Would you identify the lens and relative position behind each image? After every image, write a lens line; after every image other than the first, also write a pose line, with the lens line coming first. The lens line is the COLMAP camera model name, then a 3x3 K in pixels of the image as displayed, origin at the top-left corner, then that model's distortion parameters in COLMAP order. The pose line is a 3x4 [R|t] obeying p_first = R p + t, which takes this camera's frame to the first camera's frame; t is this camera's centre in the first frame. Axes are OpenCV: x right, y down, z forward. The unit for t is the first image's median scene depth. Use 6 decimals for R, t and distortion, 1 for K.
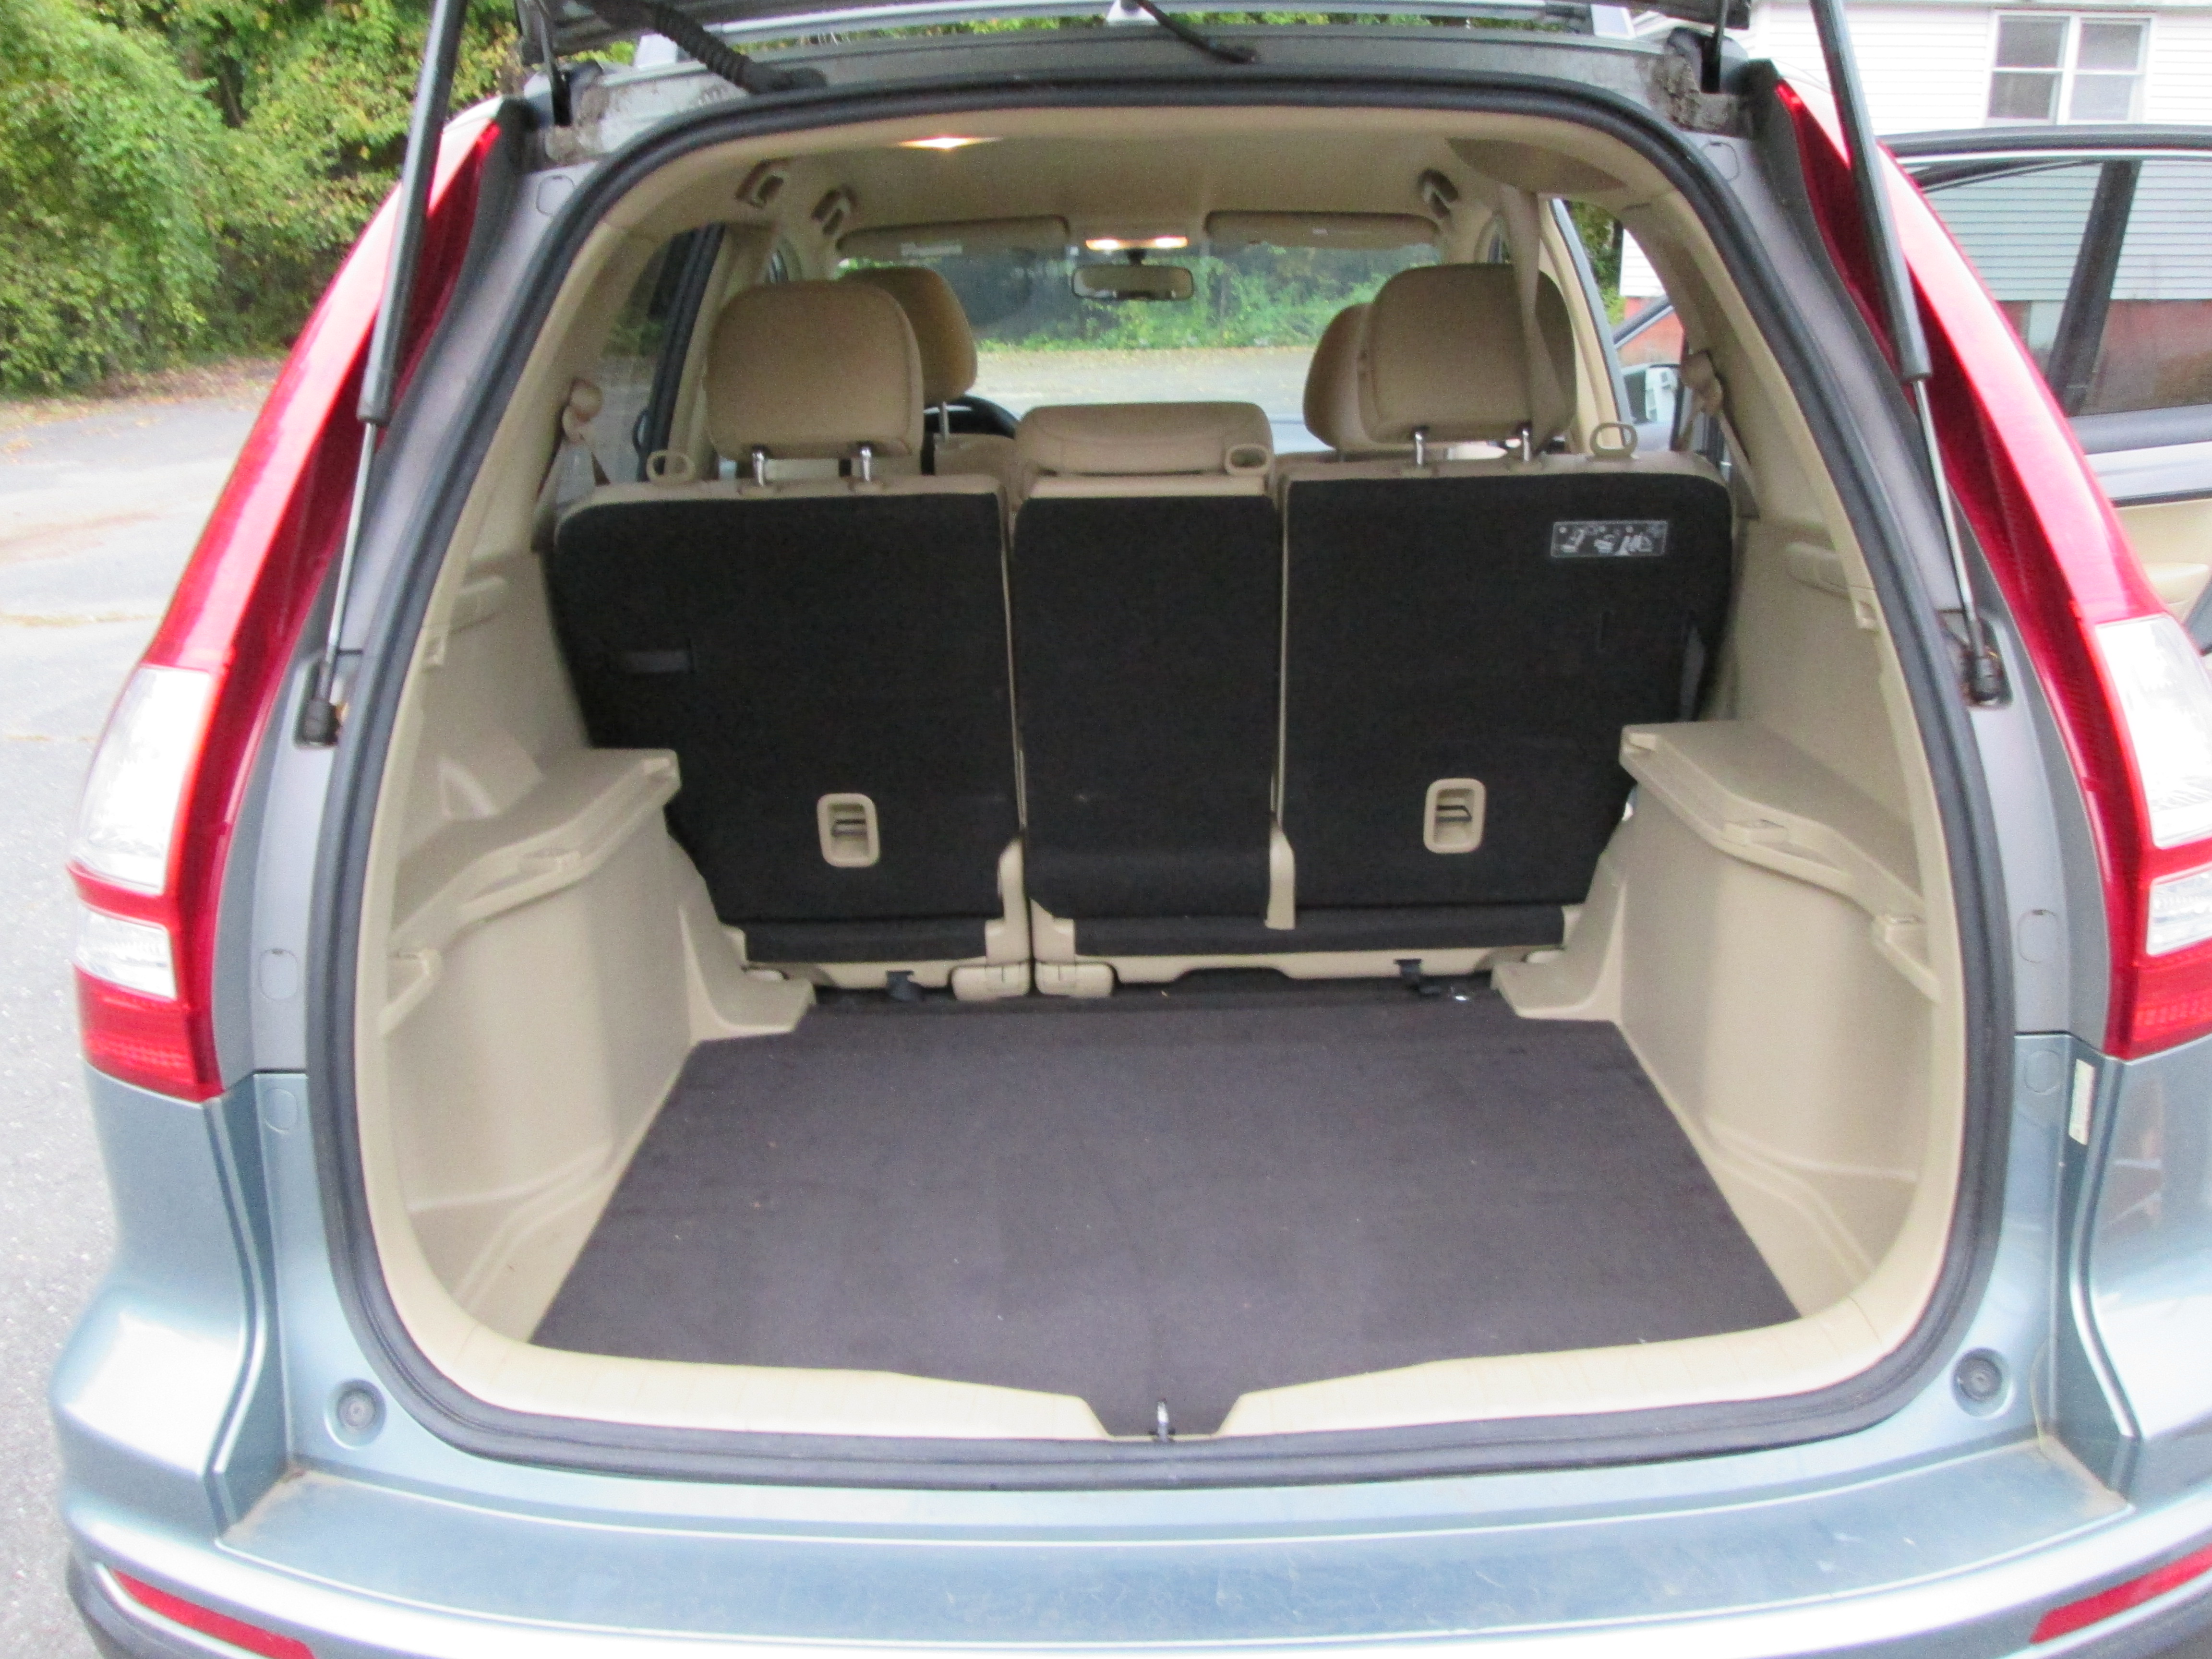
lens RADIAL K [[1784.7, 0, 1117.9], [0, 1784.7, 827.4], [0, 0, 1]] dist [-0.039234, 0.005162]
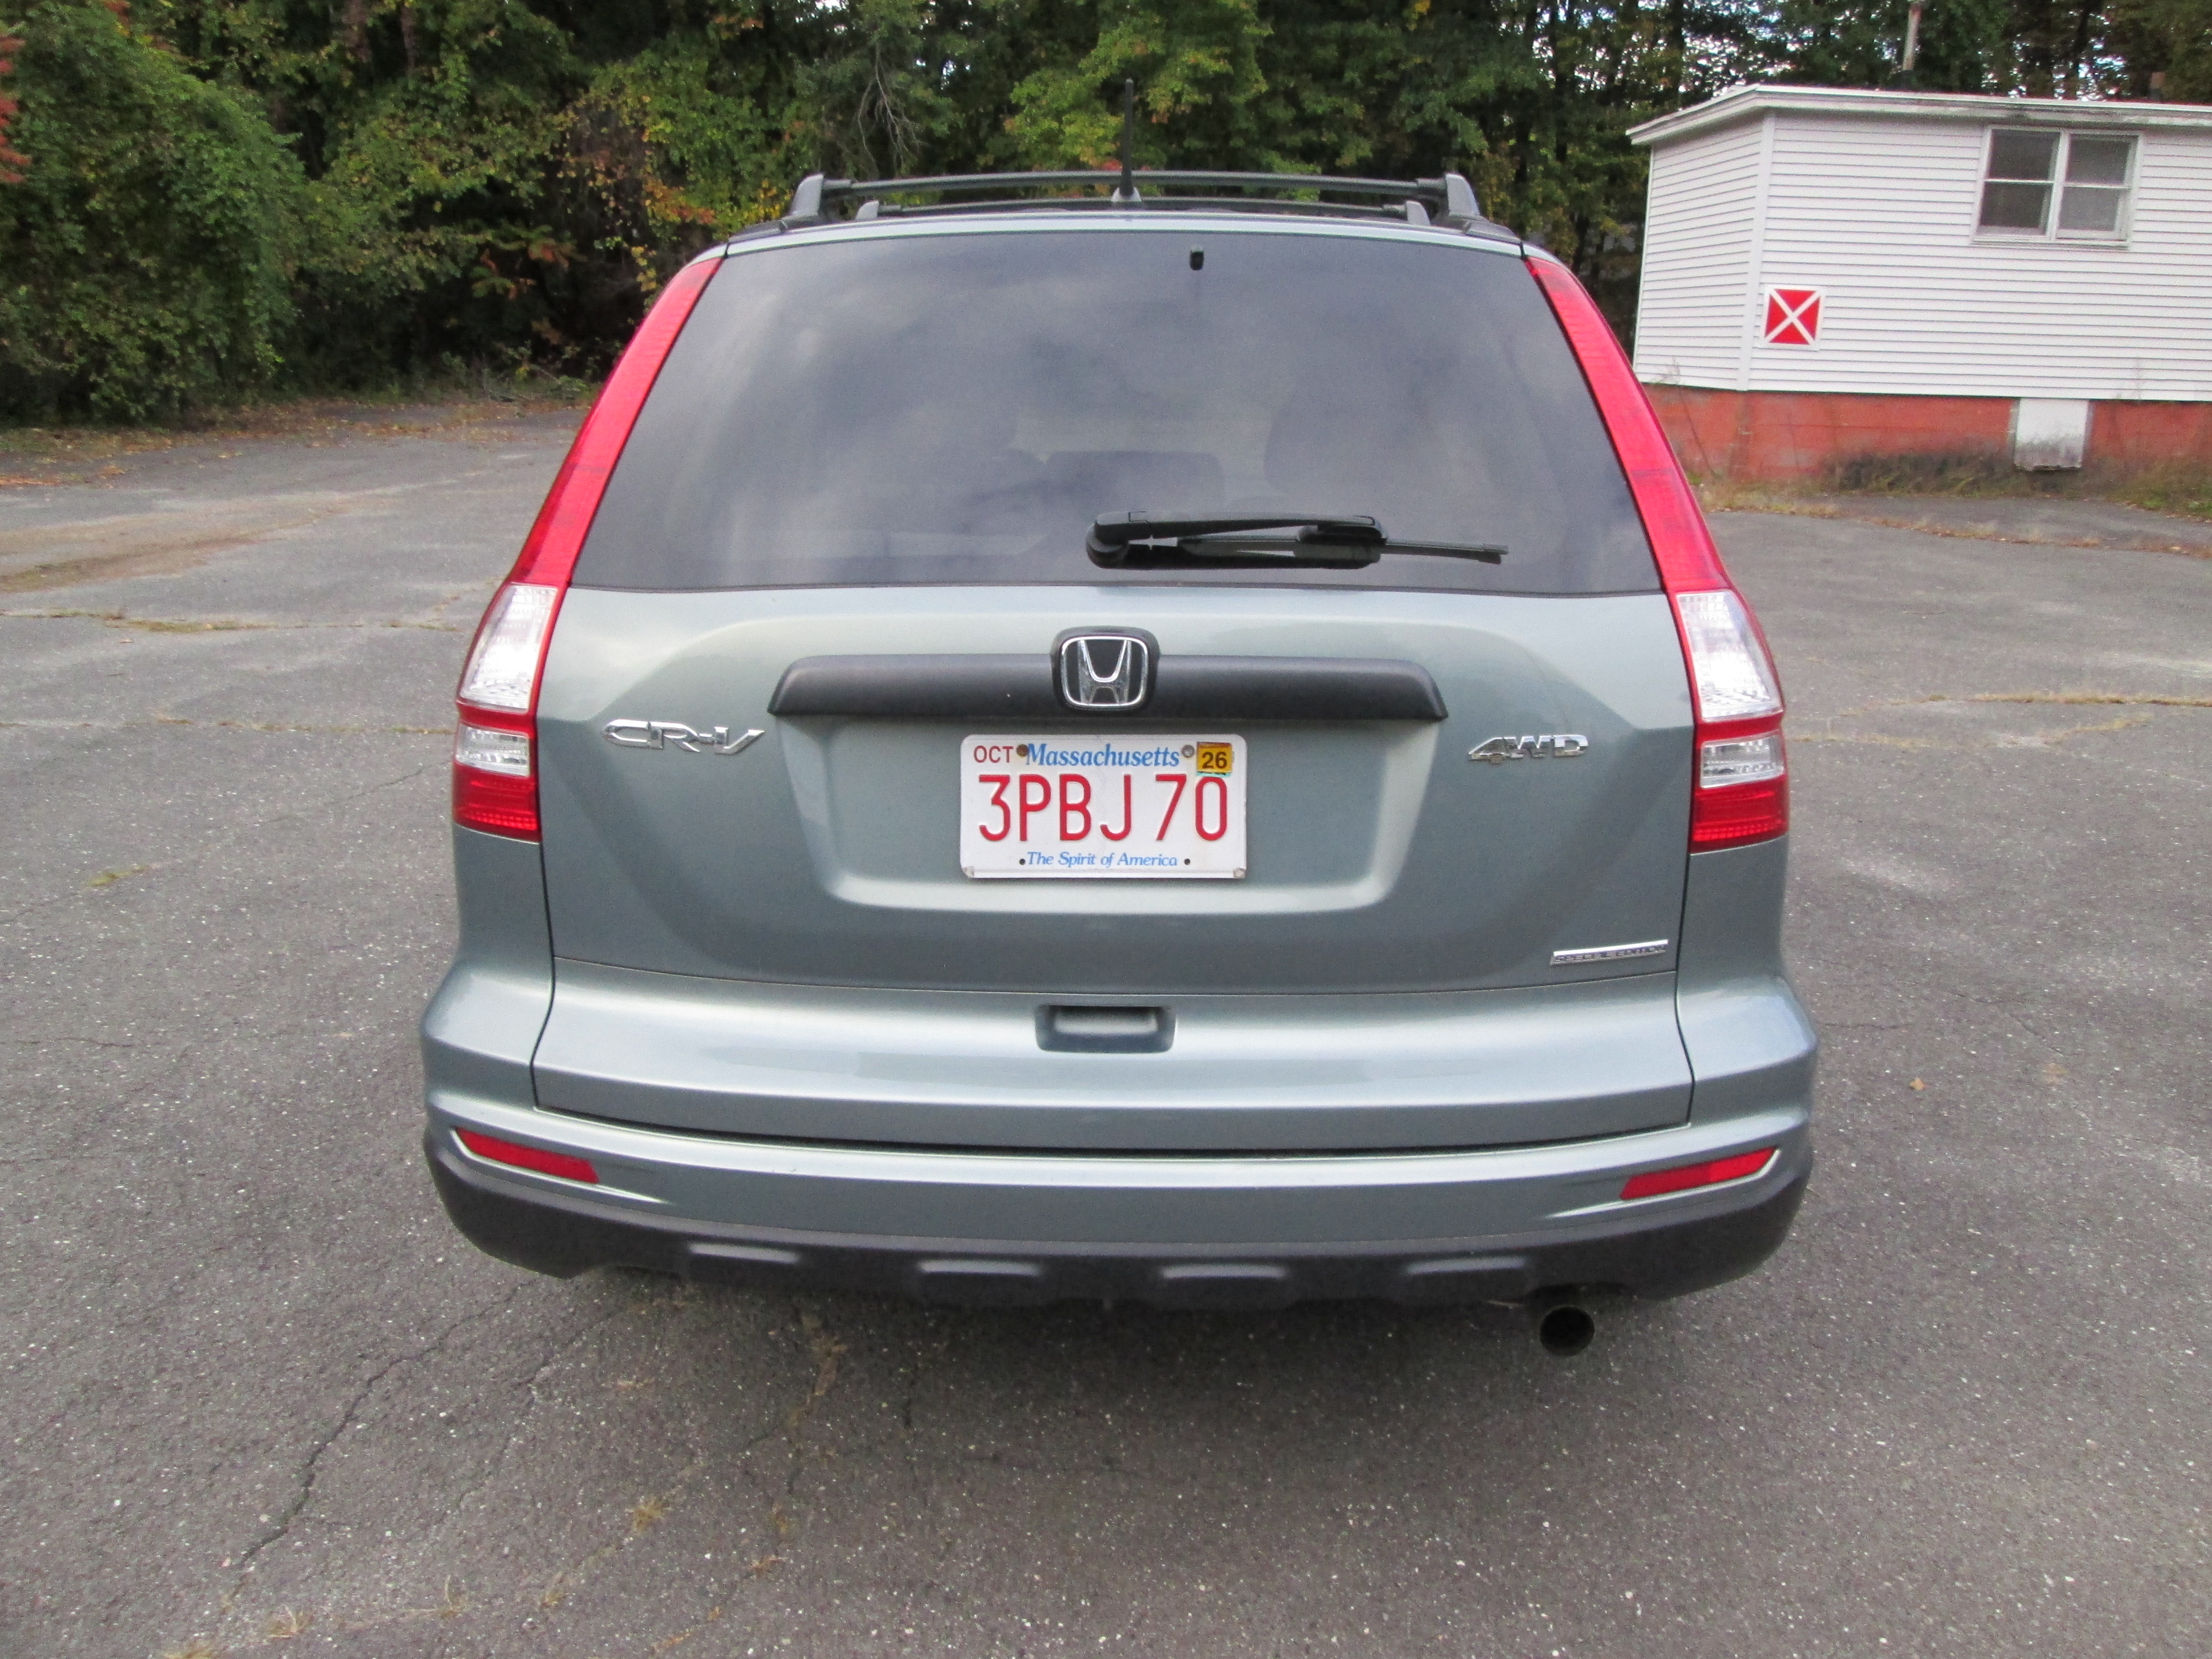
lens RADIAL K [[1784.7, 0, 1123.7], [0, 1784.7, 829.4], [0, 0, 1]] dist [-0.039234, 0.005162]
pose [[0.999360, 0.034373, -0.009936, 0.017780], [-0.034700, 0.998791, -0.034820, 0.072747], [0.008727, 0.035142, 0.999344, -0.259951]]
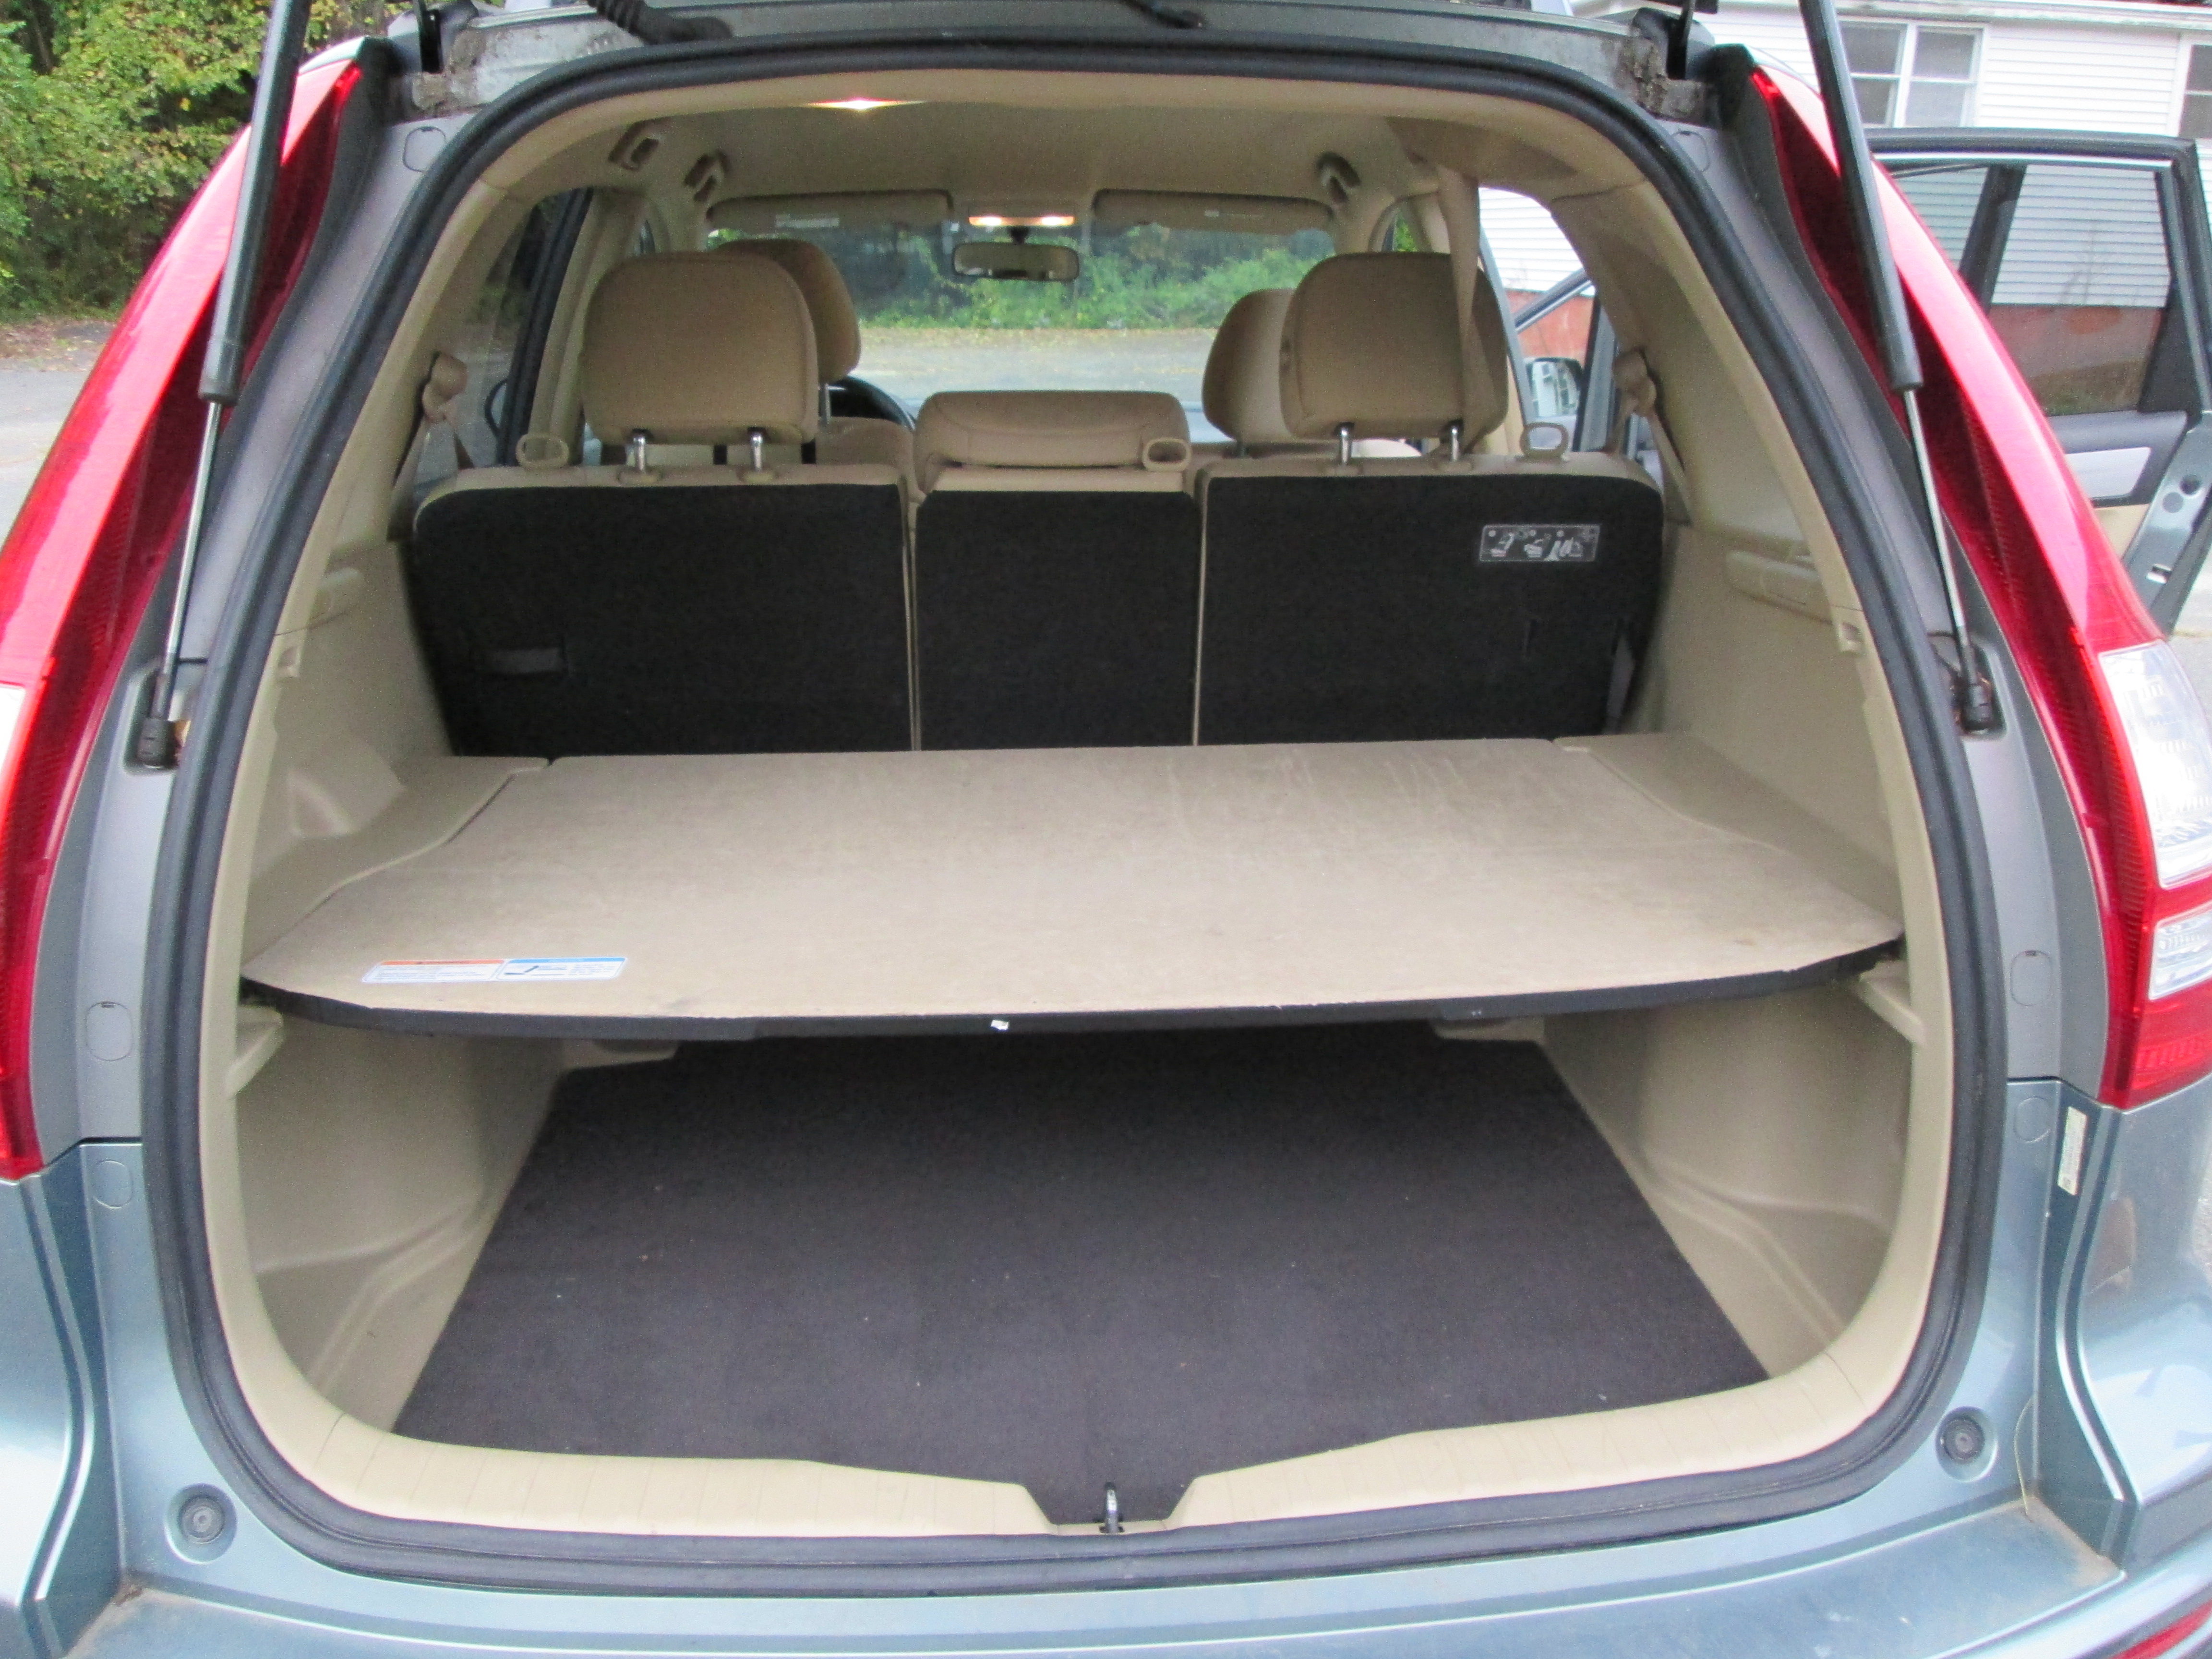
lens RADIAL K [[1784.7, 0, 1111.6], [0, 1784.7, 824.9], [0, 0, 1]] dist [-0.039234, 0.005162]
pose [[0.996662, 0.002101, 0.081611, -0.020874], [-0.002867, 0.999953, 0.009275, -0.011632], [-0.081587, -0.009478, 0.996621, 0.037291]]
